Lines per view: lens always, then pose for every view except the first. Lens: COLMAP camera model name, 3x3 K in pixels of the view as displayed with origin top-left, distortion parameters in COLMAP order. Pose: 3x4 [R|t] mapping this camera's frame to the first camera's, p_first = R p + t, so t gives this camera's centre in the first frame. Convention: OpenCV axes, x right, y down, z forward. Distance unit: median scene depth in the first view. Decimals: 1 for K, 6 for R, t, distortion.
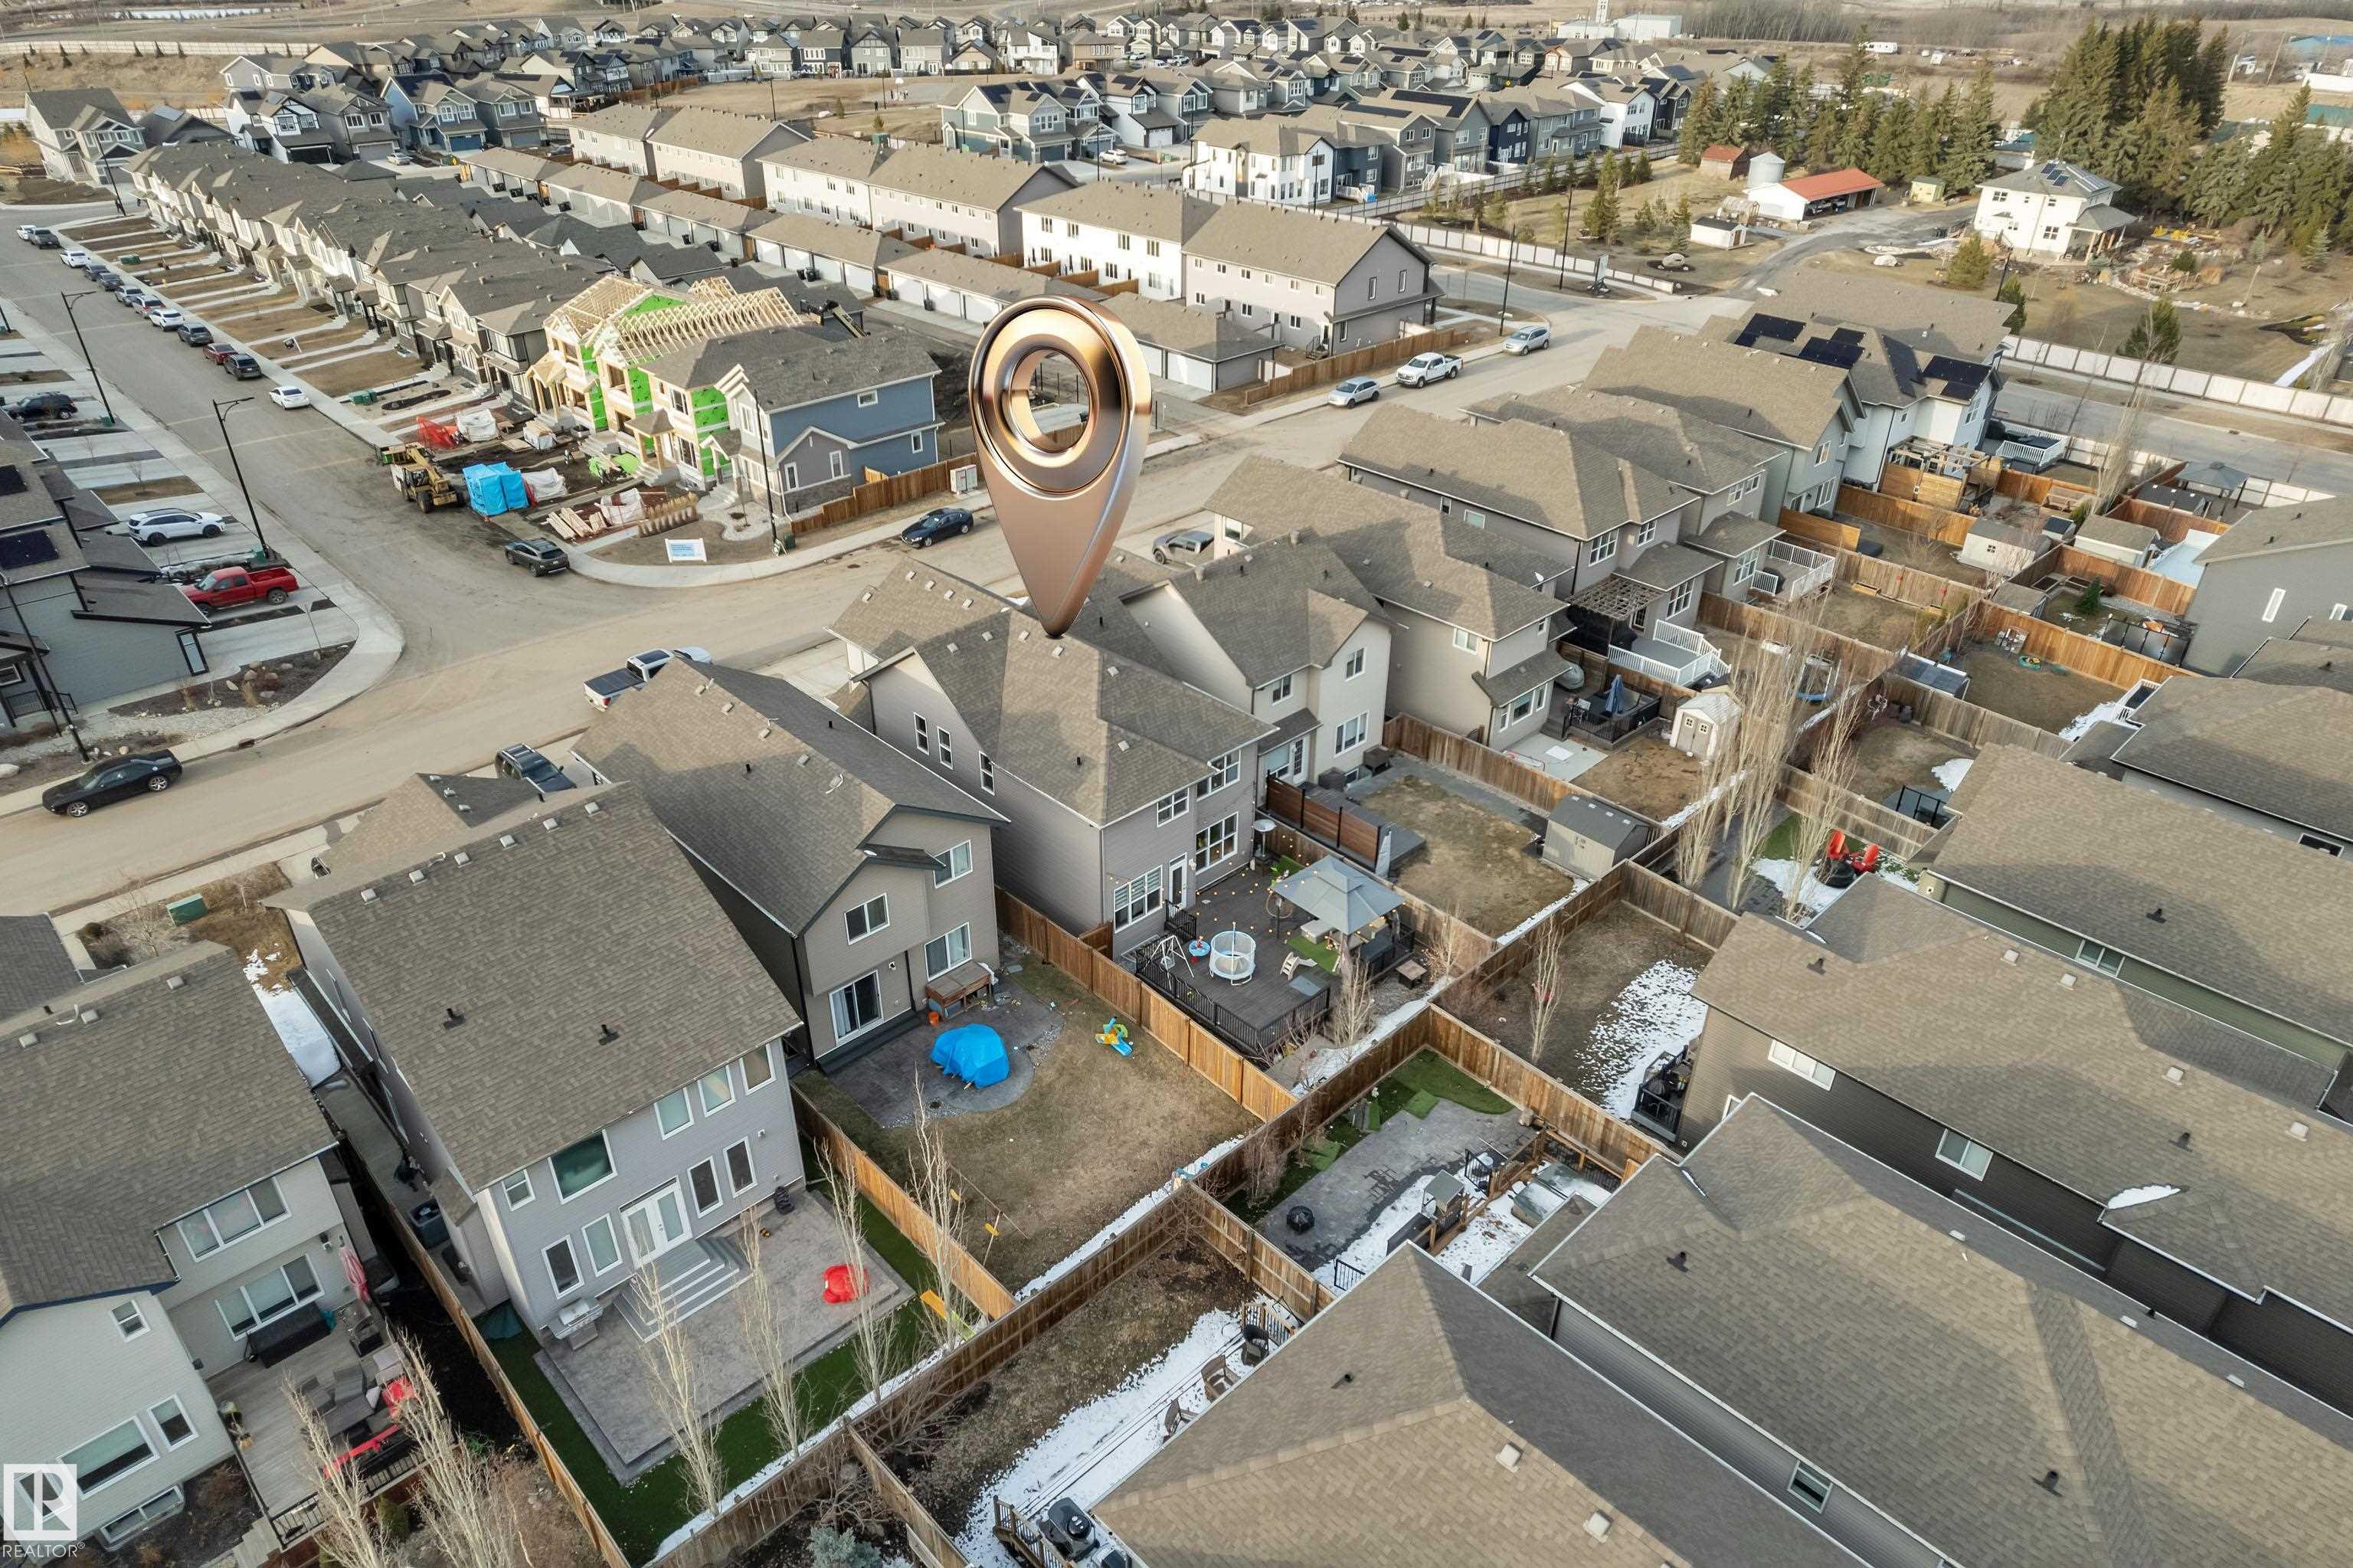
lens RADIAL K [[1545.5, 0, 1177.0], [0, 1545.5, 683.9], [0, 0, 1]] dist [-0.063941, 0.050887]
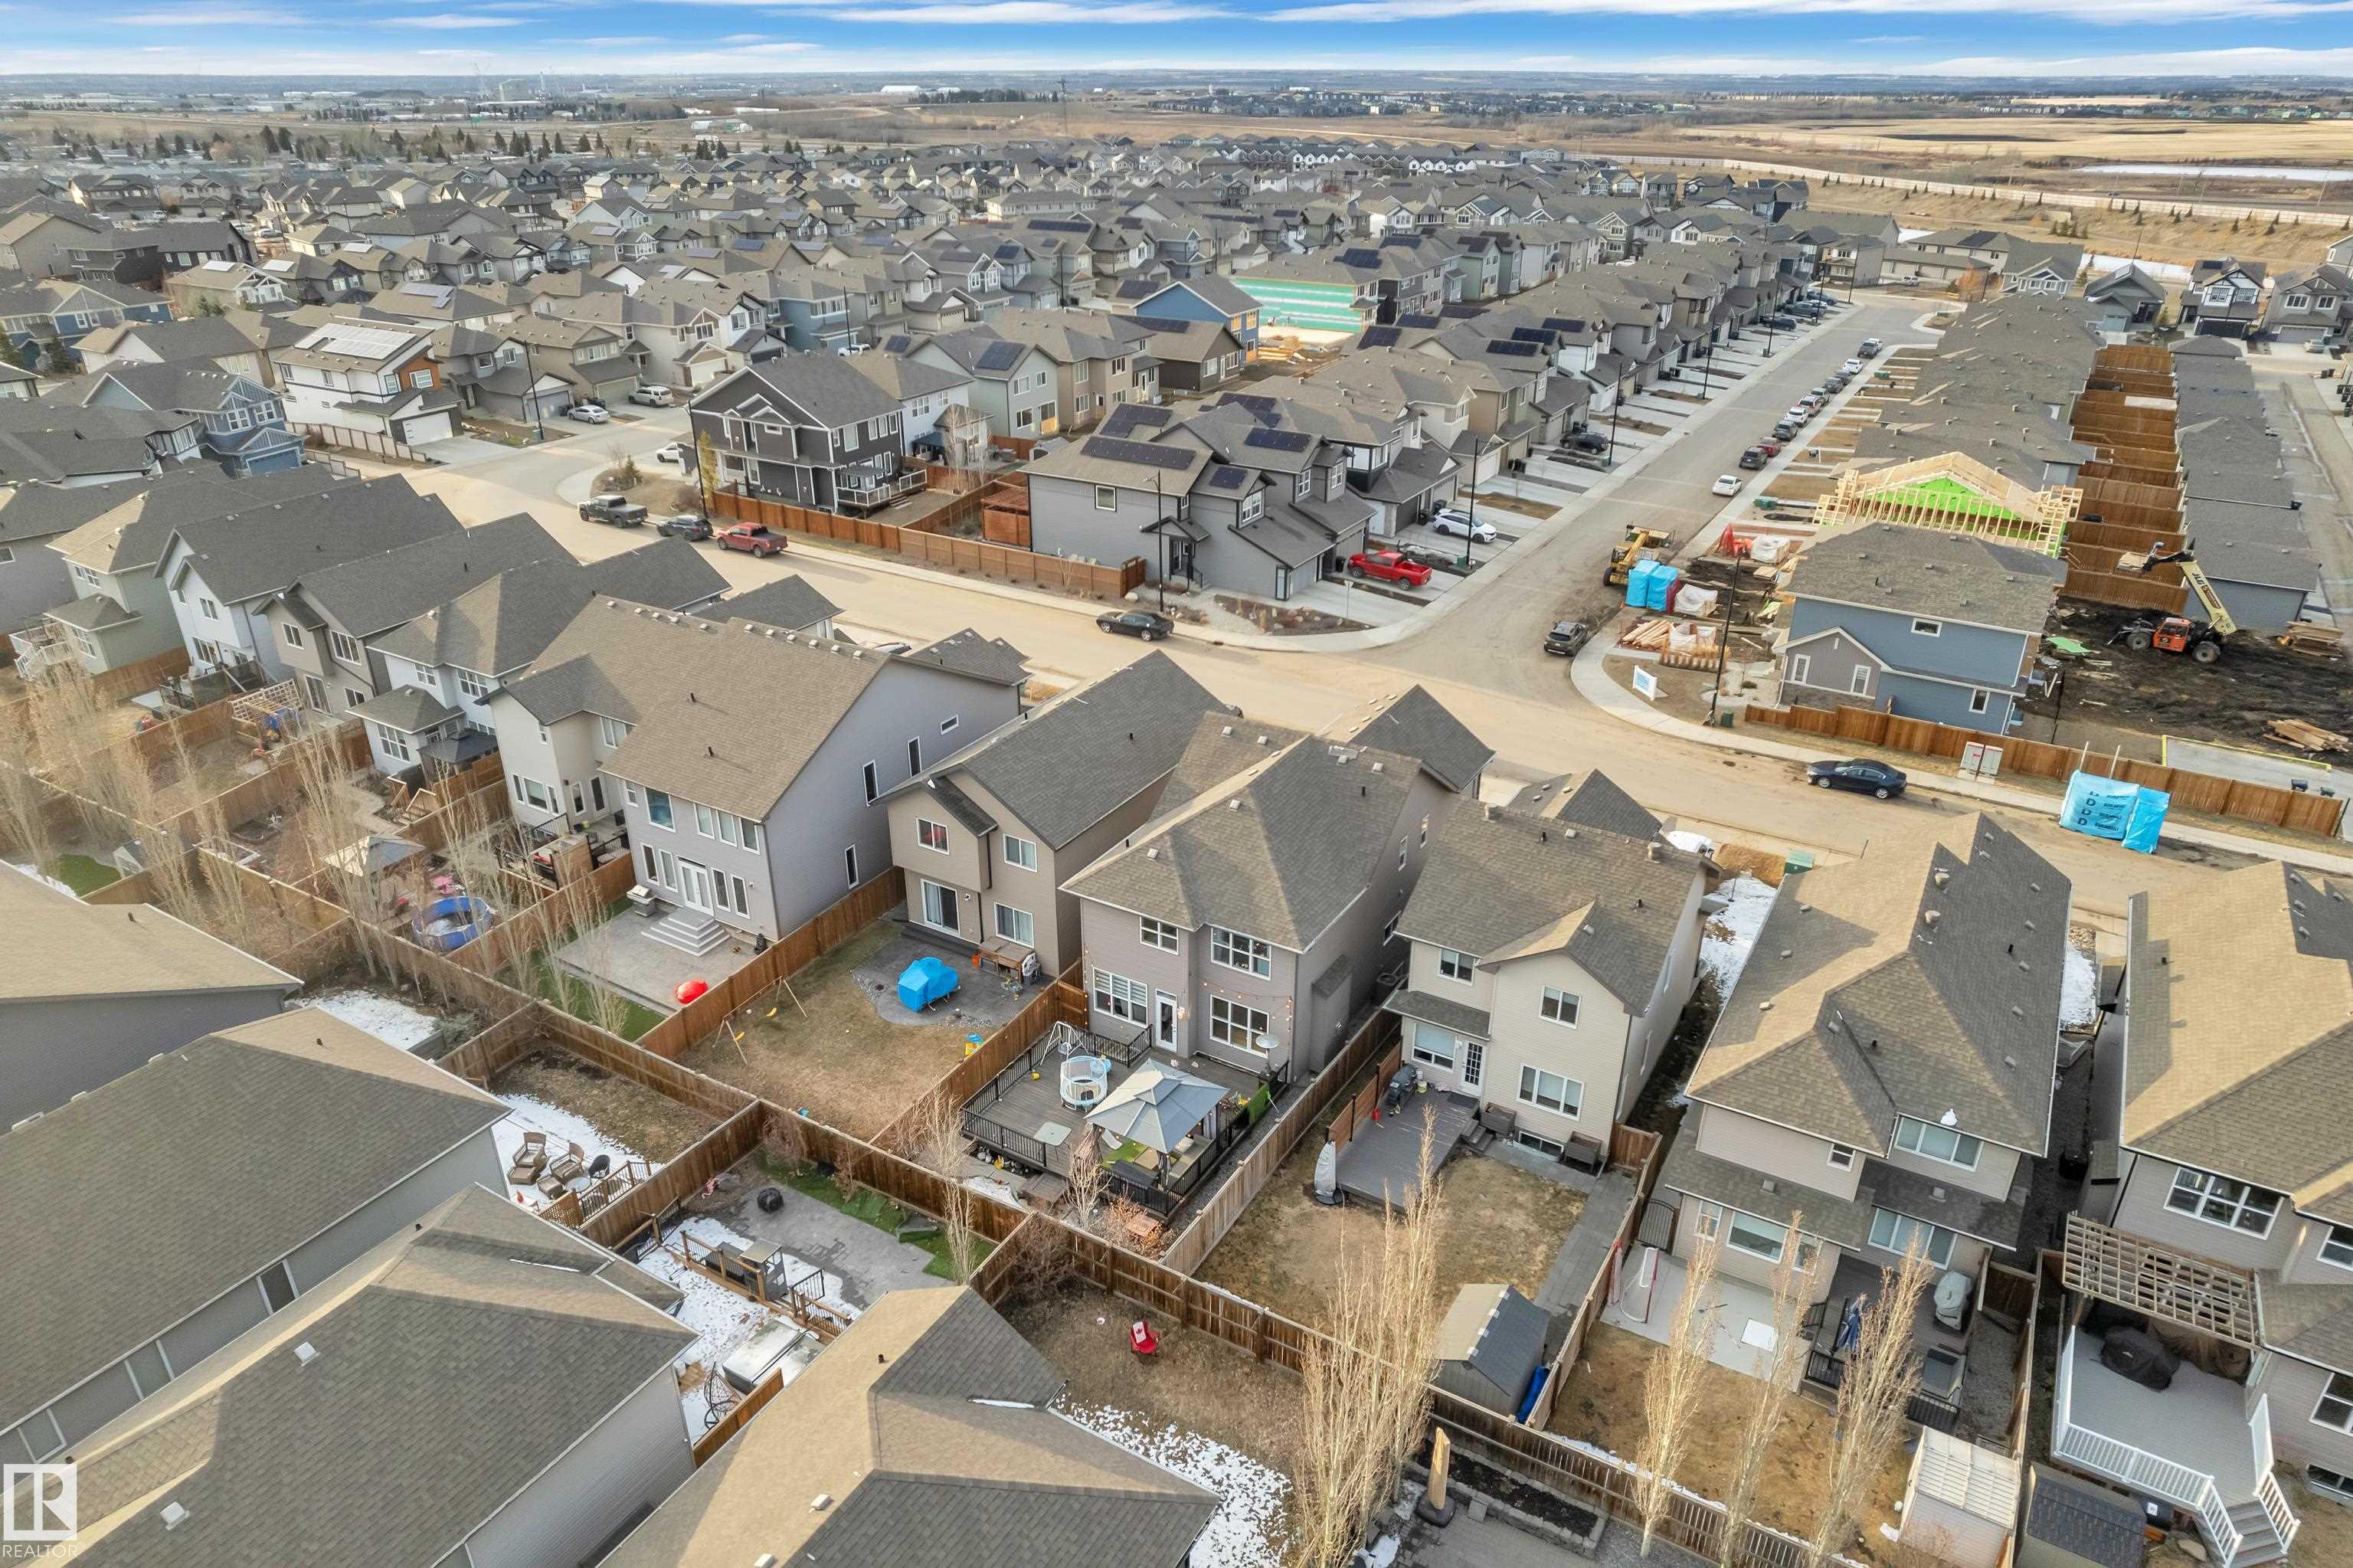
lens RADIAL K [[1545.5, 0, 1177.0], [0, 1545.5, 683.9], [0, 0, 1]] dist [-0.063941, 0.050887]
pose [[0.258491, 0.359758, -0.896525, 0.491828], [-0.443002, 0.868871, 0.220933, -0.168693], [0.858447, 0.340054, 0.383969, 0.337661]]
